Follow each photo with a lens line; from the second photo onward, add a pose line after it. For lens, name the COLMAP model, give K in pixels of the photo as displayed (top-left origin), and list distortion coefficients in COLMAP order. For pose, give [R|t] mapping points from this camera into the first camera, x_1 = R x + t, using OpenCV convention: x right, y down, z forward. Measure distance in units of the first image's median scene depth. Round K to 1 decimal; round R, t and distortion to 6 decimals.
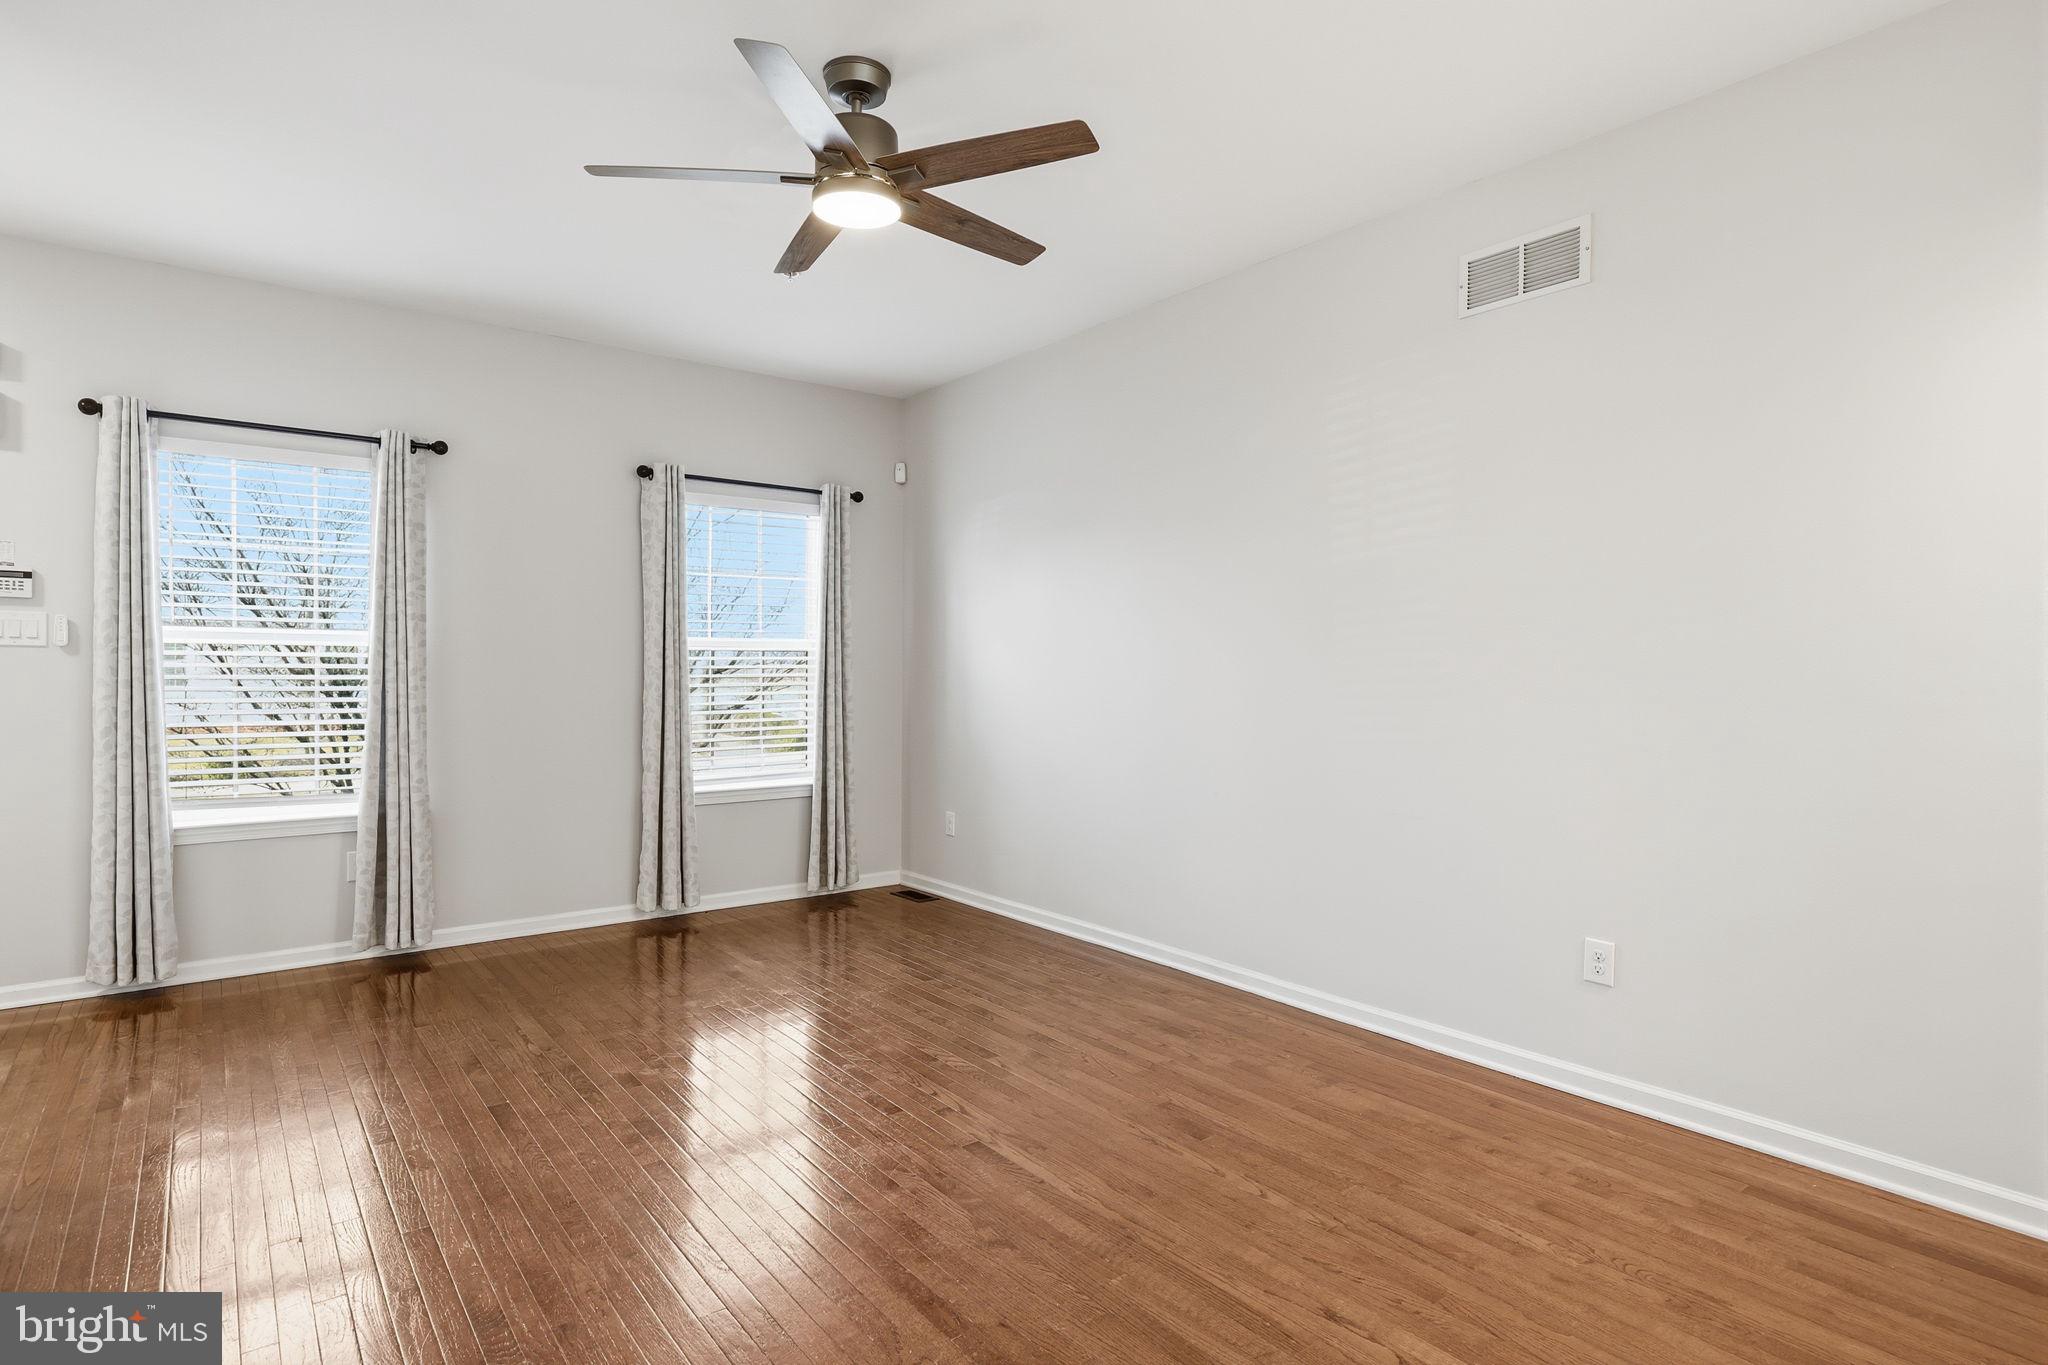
lens RADIAL K [[1064.5, 0, 1075.4], [0, 1064.5, 700.5], [0, 0, 1]] dist [-0.000928, -0.000337]
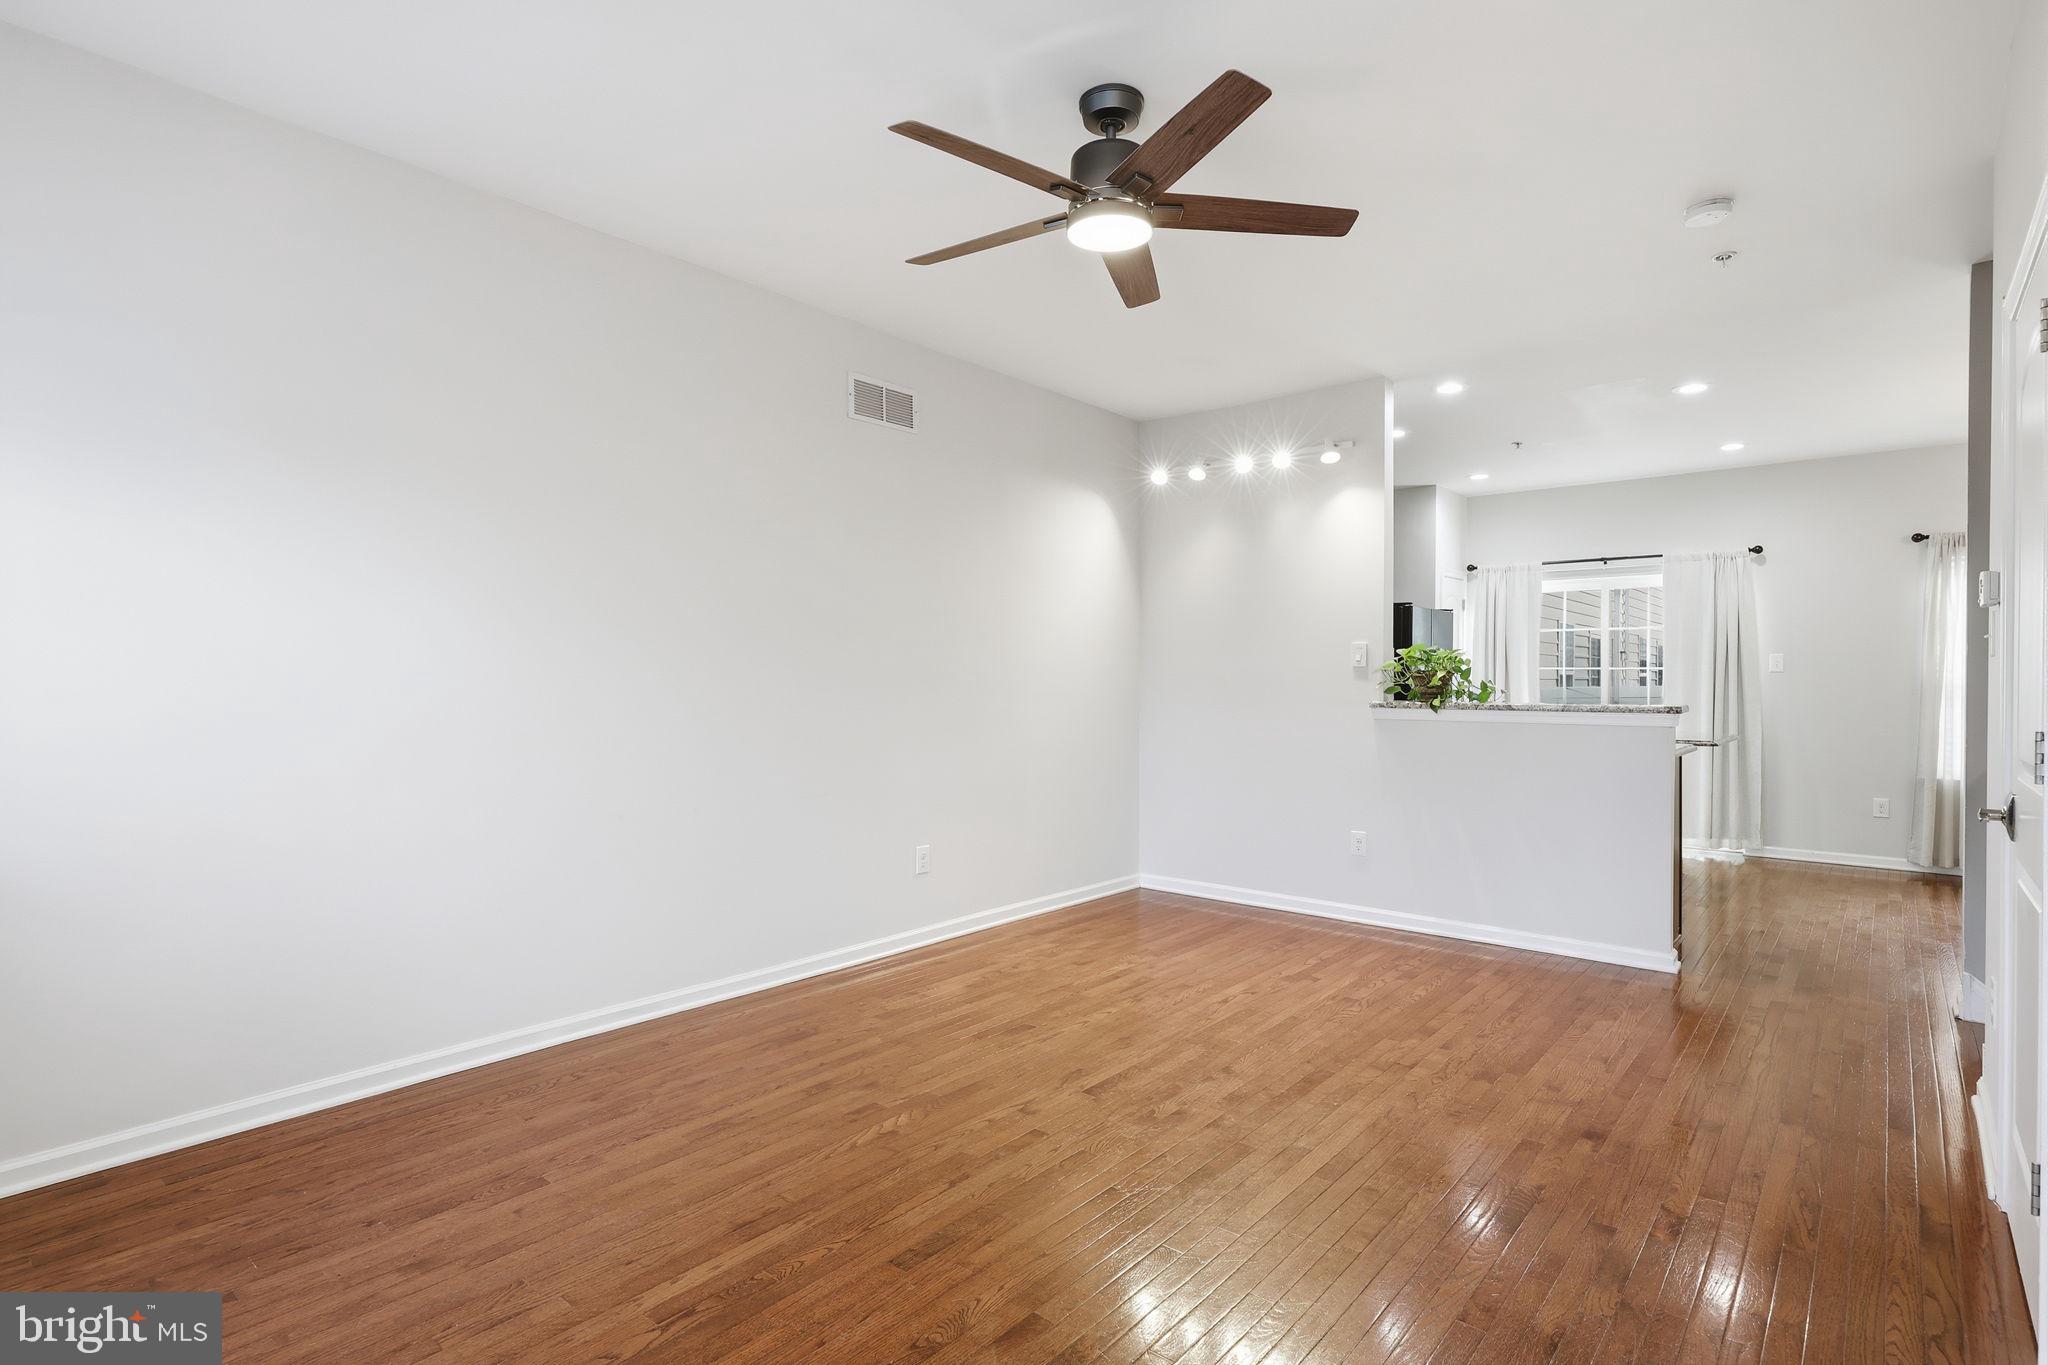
lens RADIAL K [[1002.7, 0, 1008.7], [0, 1002.7, 687.5], [0, 0, 1]] dist [0.003107, -0.000317]
pose [[-0.162551, -0.013820, 0.986603, -0.864756], [0.024178, 0.999546, 0.017985, -0.031059], [-0.986404, 0.026778, -0.162143, 0.945252]]
